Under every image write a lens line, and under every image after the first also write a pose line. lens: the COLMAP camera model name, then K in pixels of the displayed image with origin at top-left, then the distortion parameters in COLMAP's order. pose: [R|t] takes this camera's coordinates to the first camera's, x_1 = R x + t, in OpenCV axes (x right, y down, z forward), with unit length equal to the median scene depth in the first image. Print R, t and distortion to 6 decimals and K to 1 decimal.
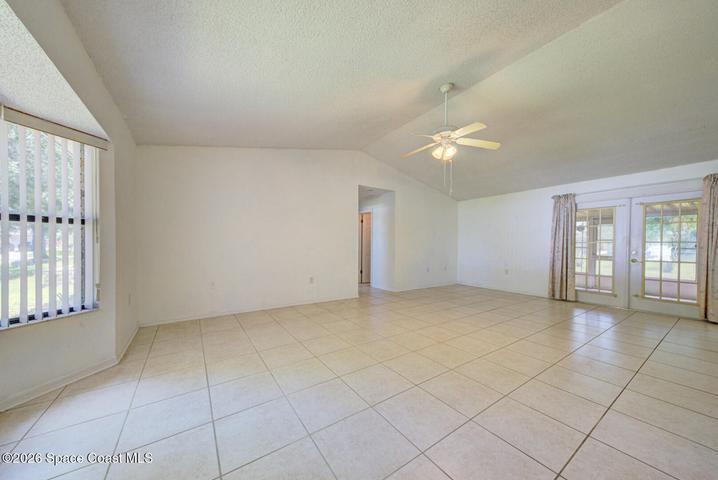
lens RADIAL K [[247.9, 0, 358.1], [0, 247.9, 246.5], [0, 0, 1]] dist [0.027837, -0.006748]
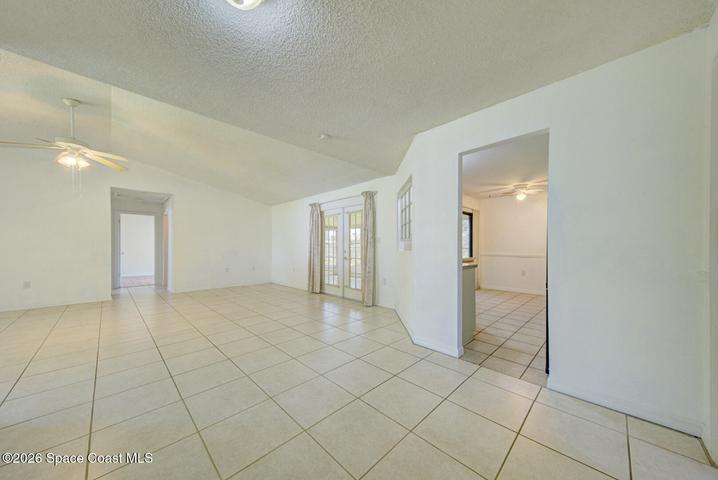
lens RADIAL K [[248.9, 0, 355.5], [0, 248.9, 247.0], [0, 0, 1]] dist [0.027156, -0.006623]
pose [[0.981474, -0.010097, 0.191329, 0.779376], [0.010055, 0.999949, 0.001190, -0.000314], [-0.191331, 0.000755, 0.981525, -0.185900]]
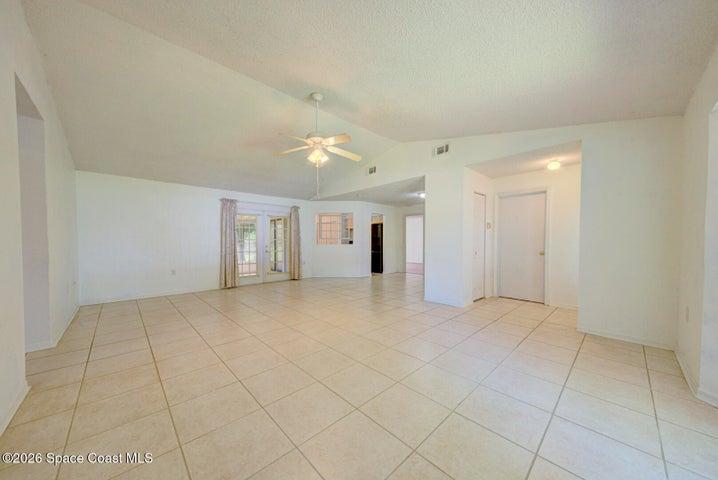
lens RADIAL K [[247.9, 0, 358.1], [0, 247.9, 246.5], [0, 0, 1]] dist [0.027837, -0.006748]
pose [[-0.173892, -0.026516, 0.984408, -0.446544], [0.005715, 0.999593, 0.027935, -0.012298], [-0.984748, 0.010483, -0.173670, 0.612548]]
